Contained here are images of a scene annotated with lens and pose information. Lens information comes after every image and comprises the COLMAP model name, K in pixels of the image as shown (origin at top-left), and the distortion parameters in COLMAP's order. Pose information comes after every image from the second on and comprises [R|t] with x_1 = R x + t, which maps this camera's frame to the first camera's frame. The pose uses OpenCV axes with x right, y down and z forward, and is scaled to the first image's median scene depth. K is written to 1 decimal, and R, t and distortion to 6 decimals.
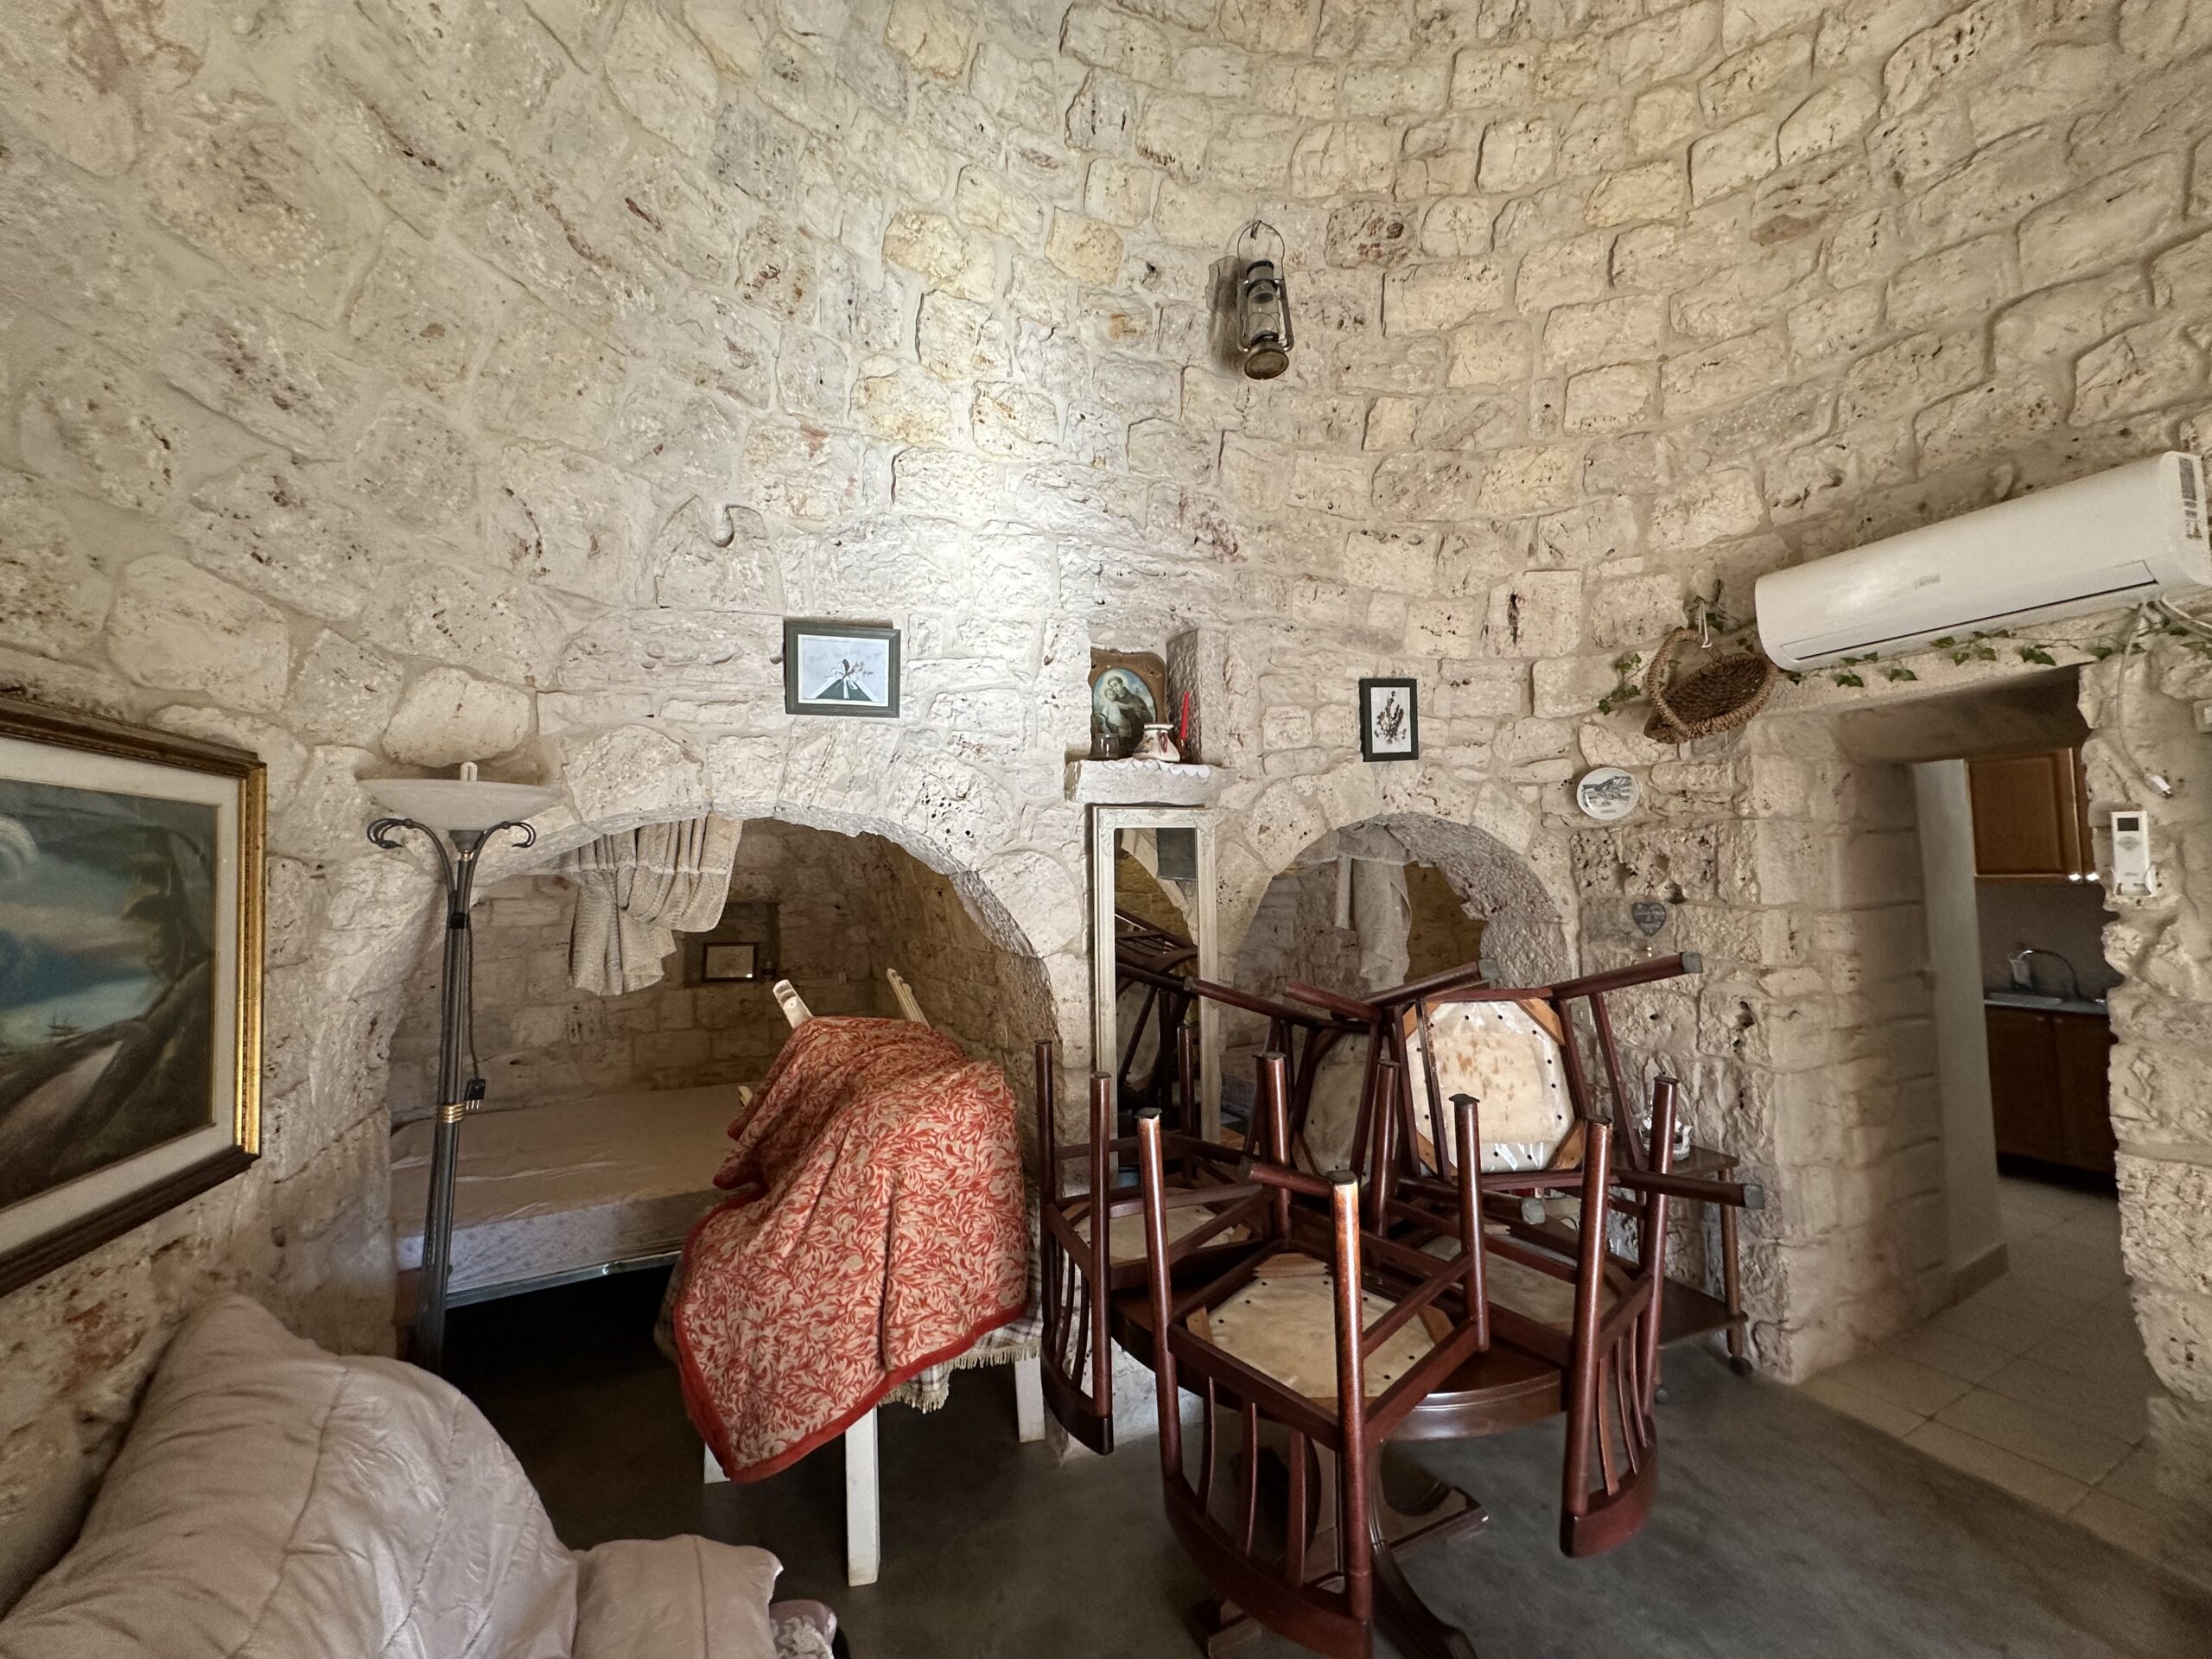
lens RADIAL K [[877.2, 0, 1107.6], [0, 877.2, 829.0], [0, 0, 1]] dist [-0.001936, 0.000276]
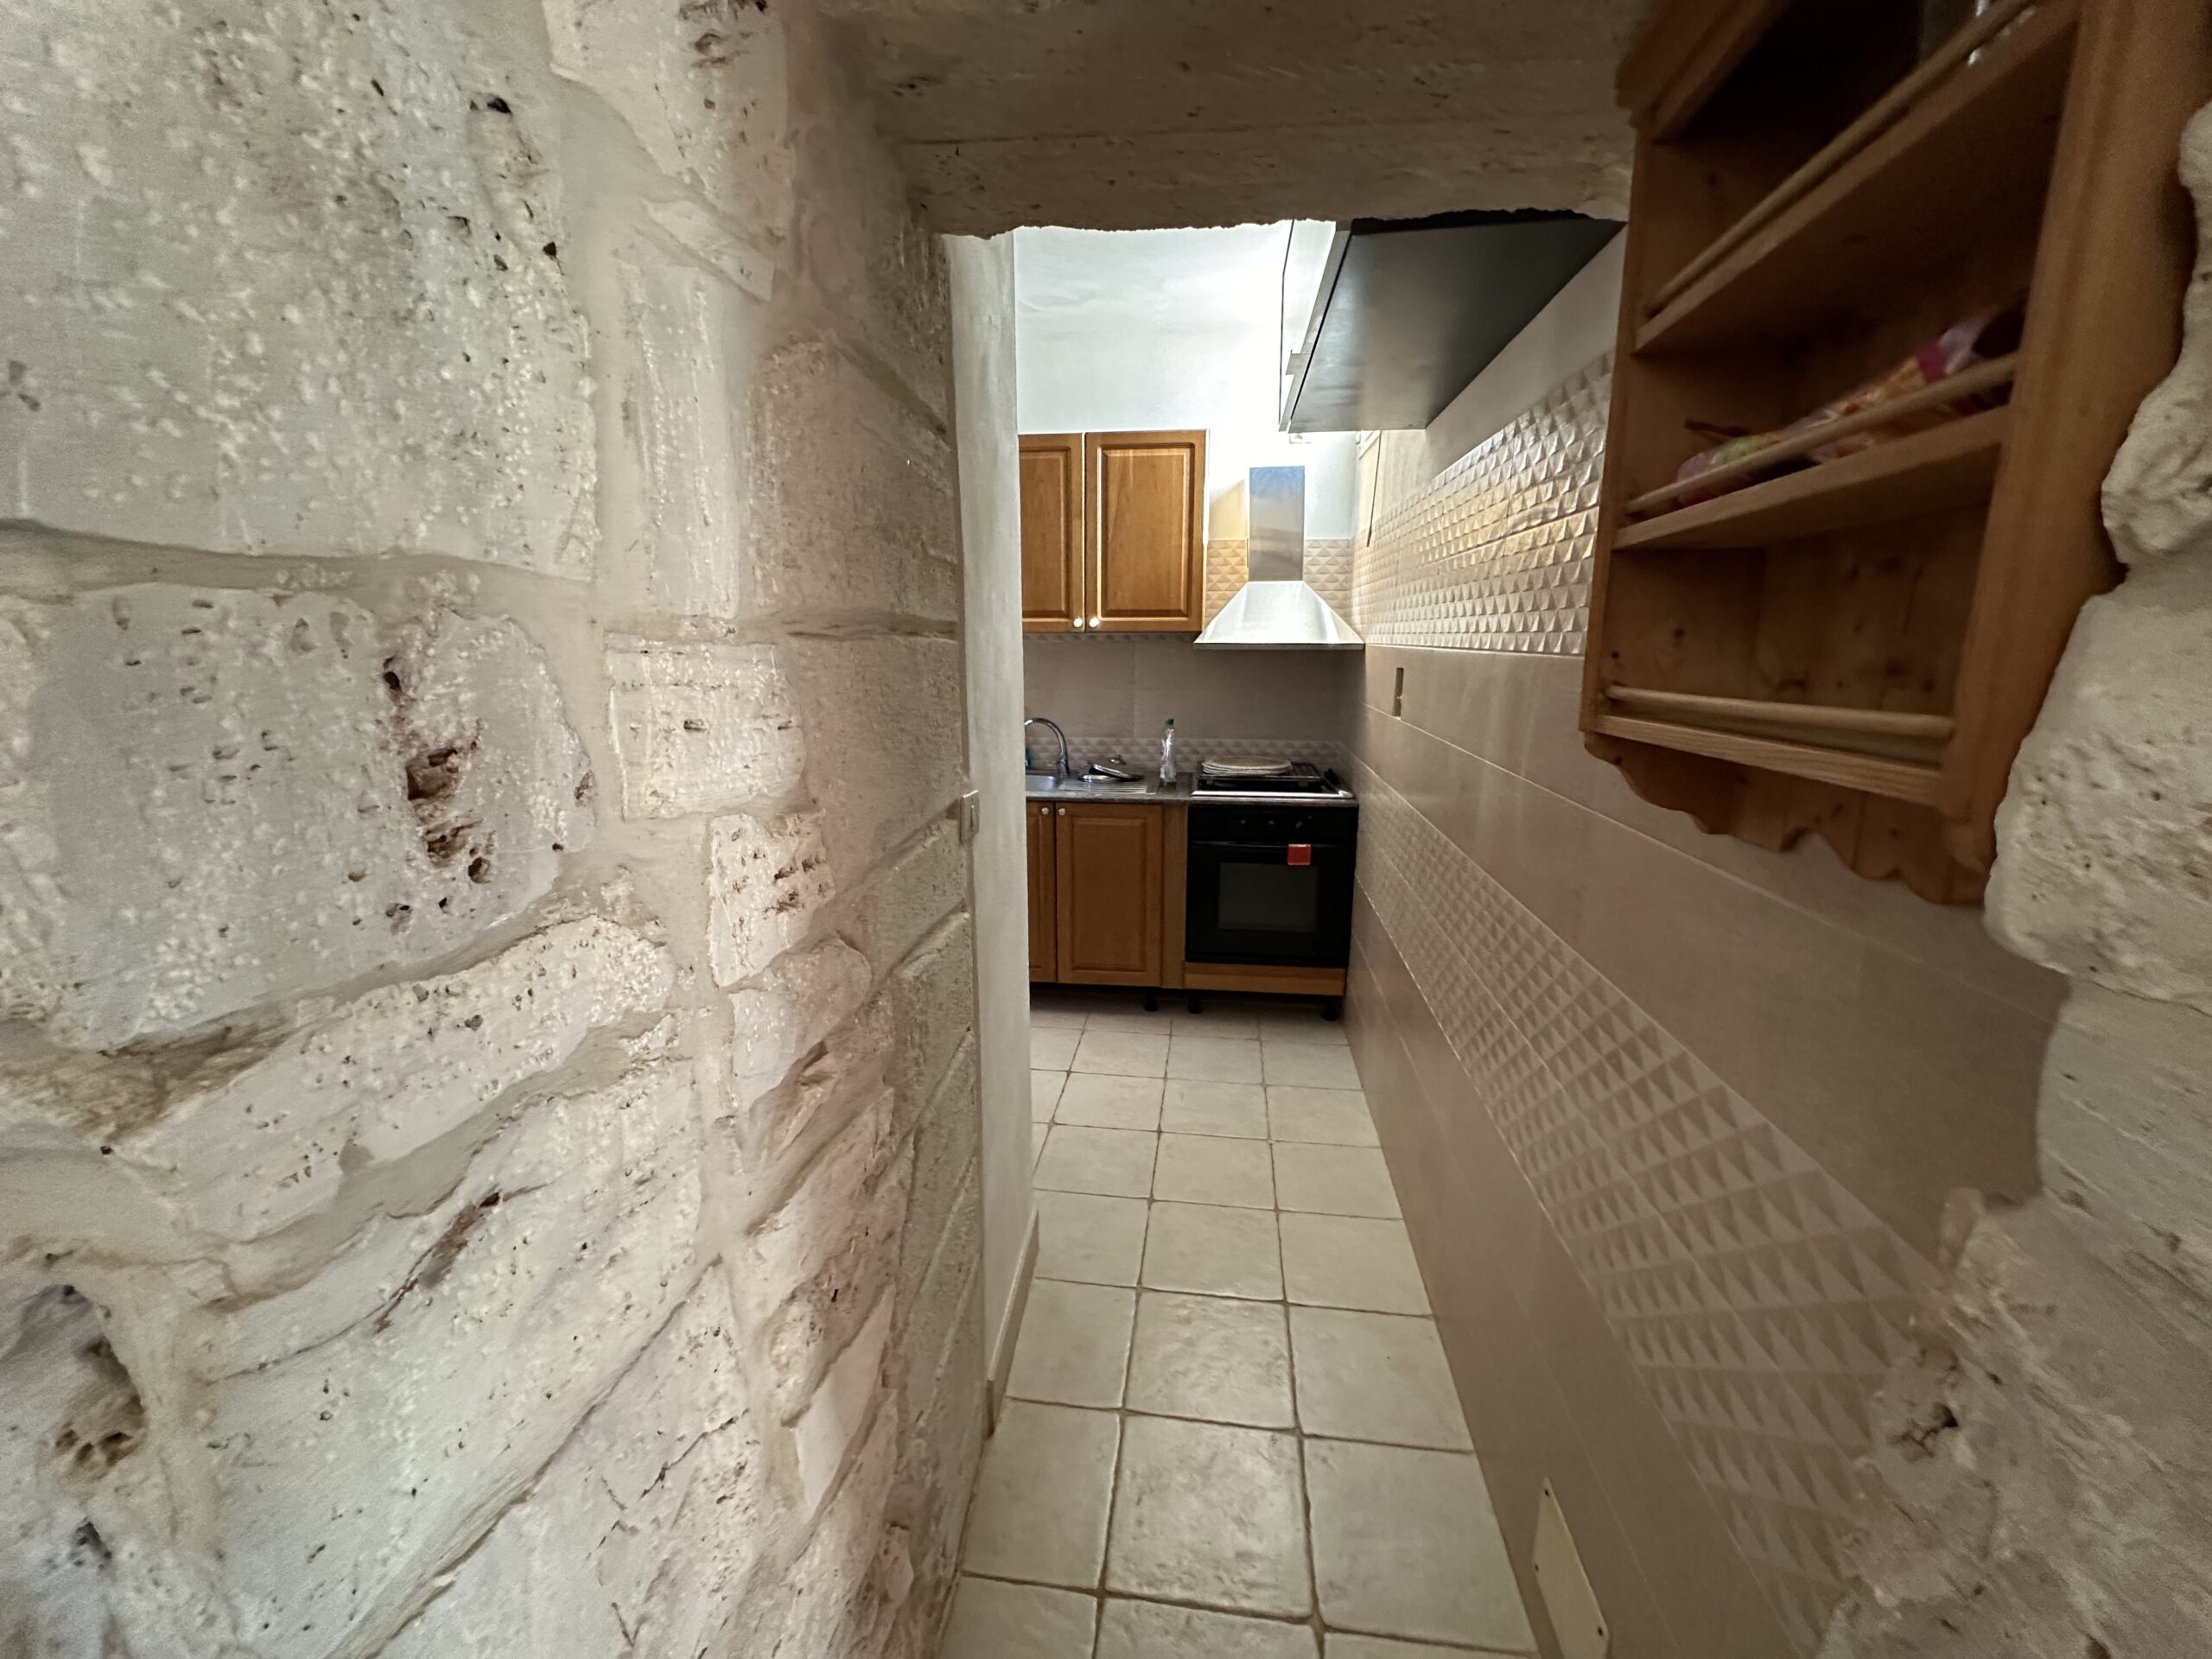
lens RADIAL K [[877.2, 0, 1103.9], [0, 877.2, 831.1], [0, 0, 1]] dist [-0.001936, 0.000276]
pose [[0.572247, -0.152114, 0.805850, 0.899327], [-0.059296, 0.972400, 0.225659, 0.110899], [-0.817935, -0.176916, 0.547434, 1.012690]]
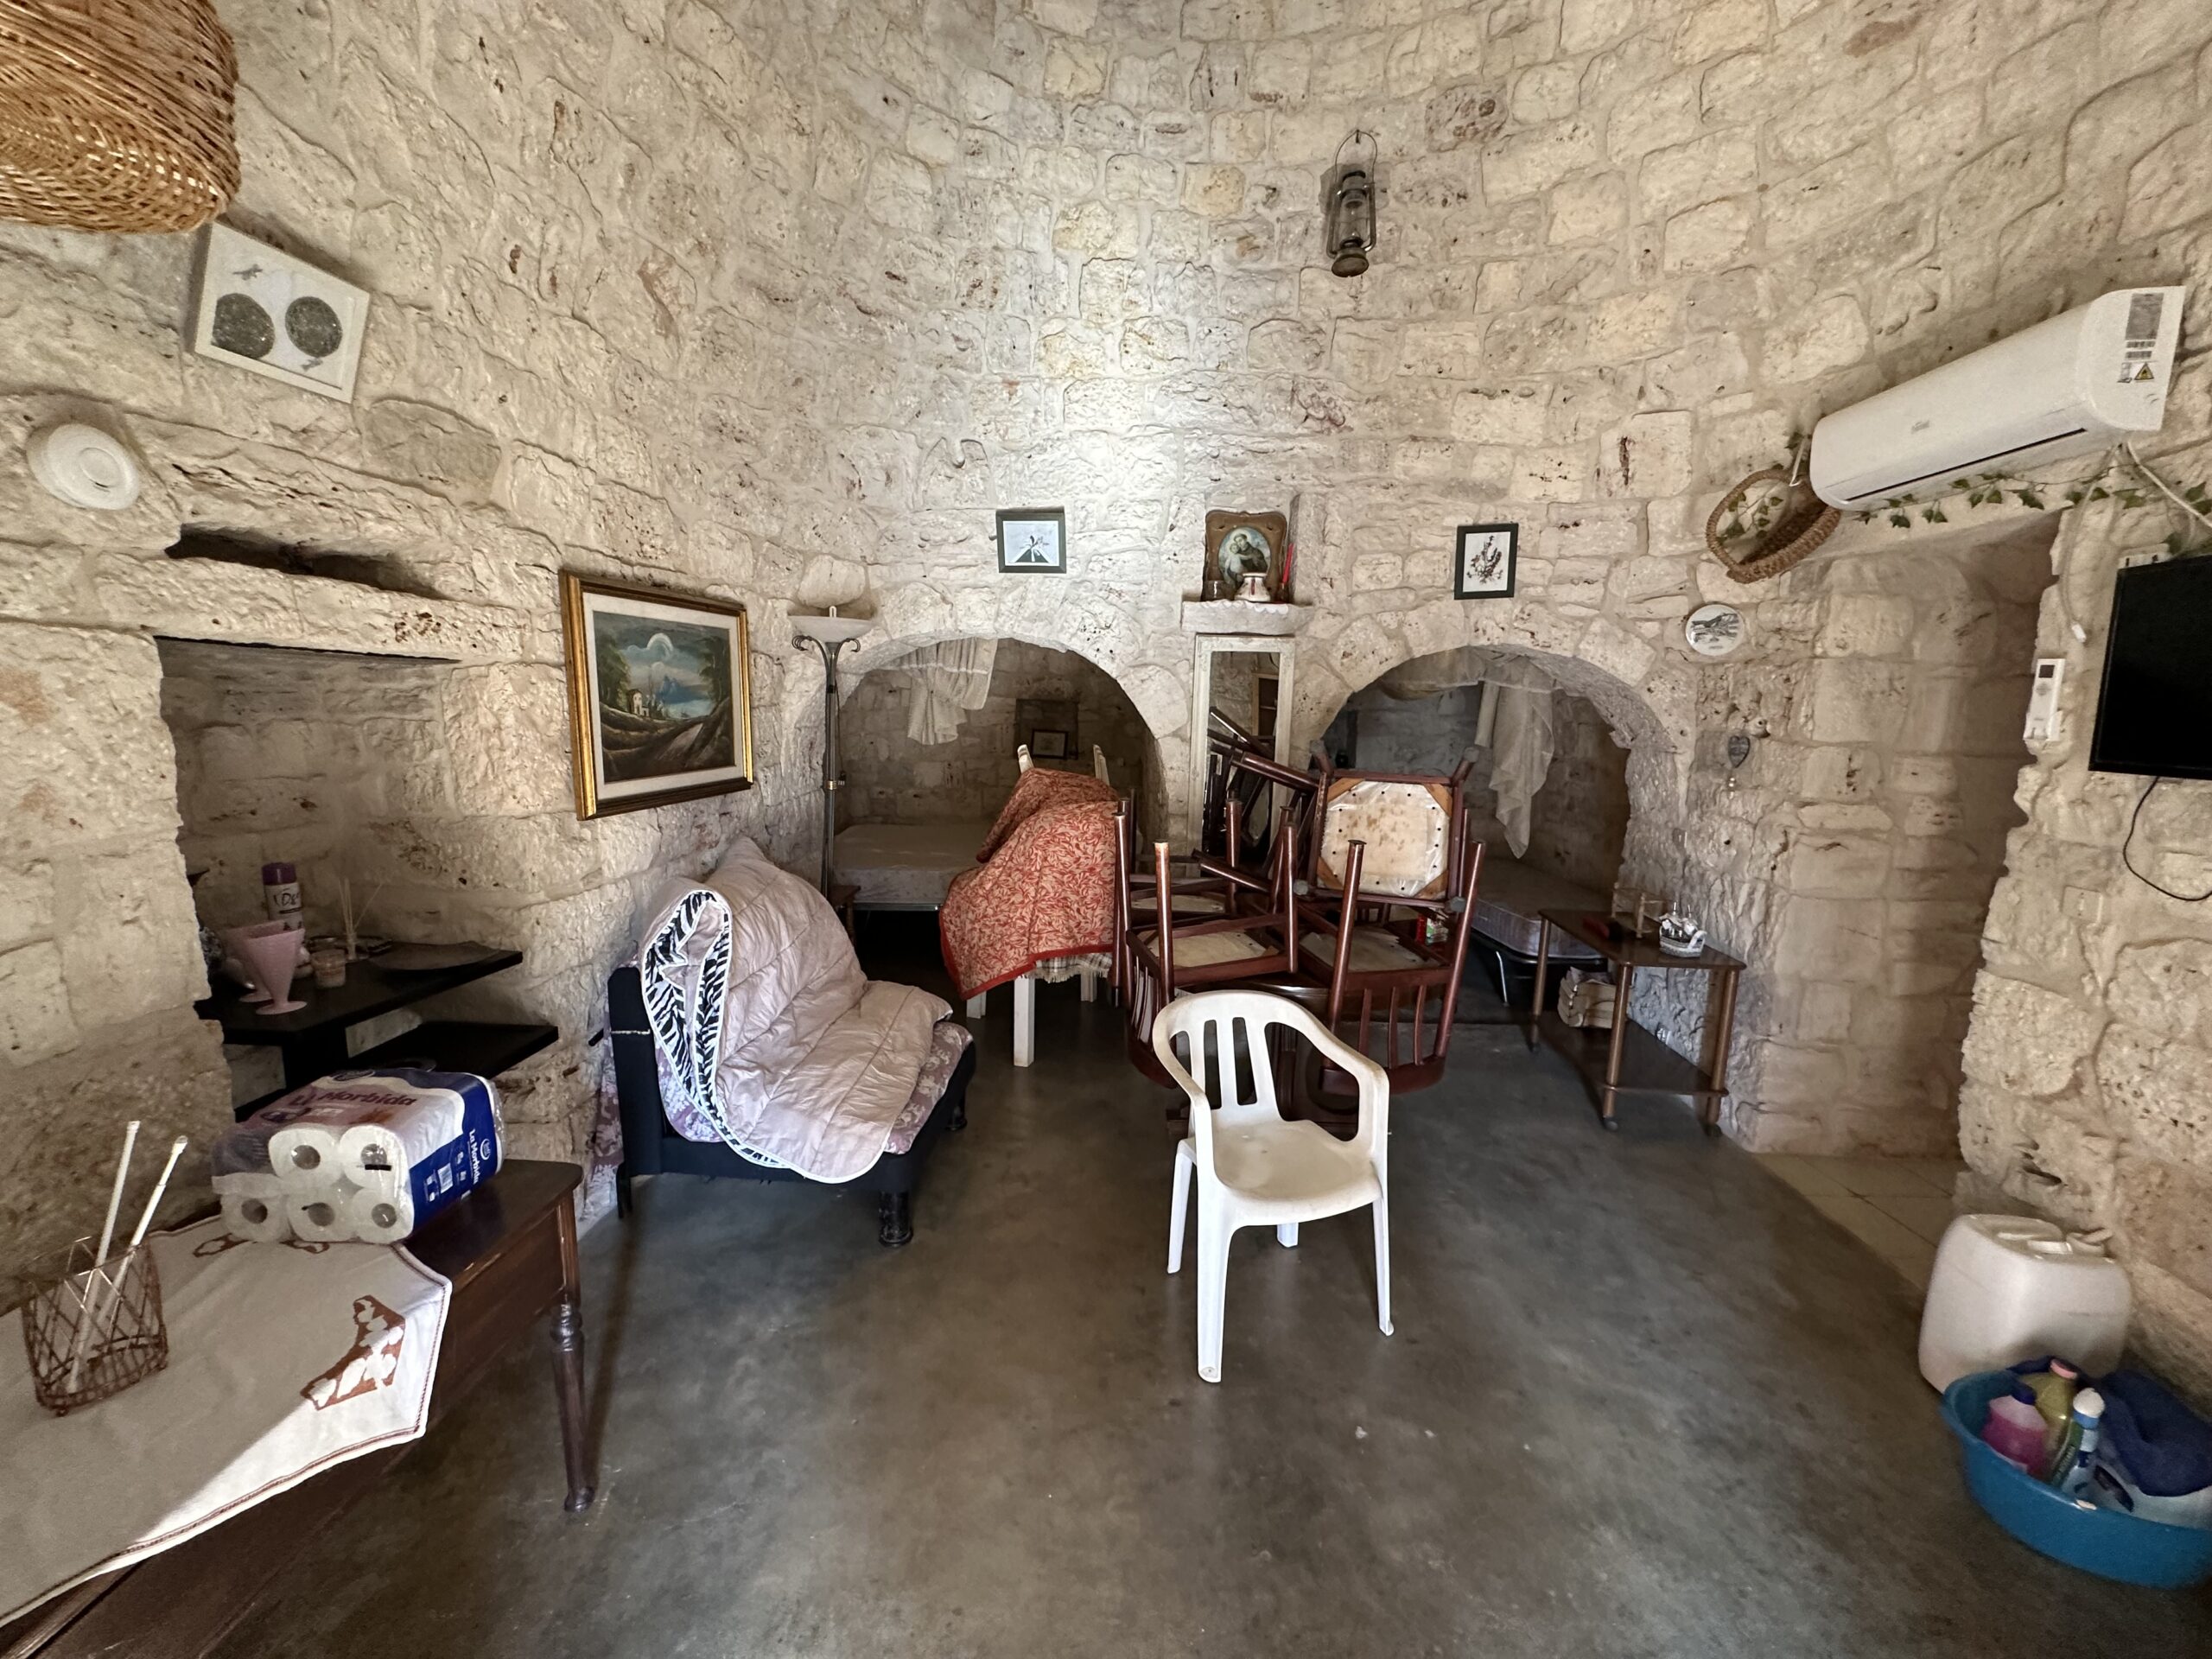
lens RADIAL K [[877.2, 0, 1106.6], [0, 877.2, 829.8], [0, 0, 1]] dist [-0.001936, 0.000276]
pose [[0.893535, 0.114535, -0.434139, 0.560369], [-0.025158, 0.978169, 0.206283, -0.006793], [0.448288, -0.173399, 0.876910, -0.401727]]
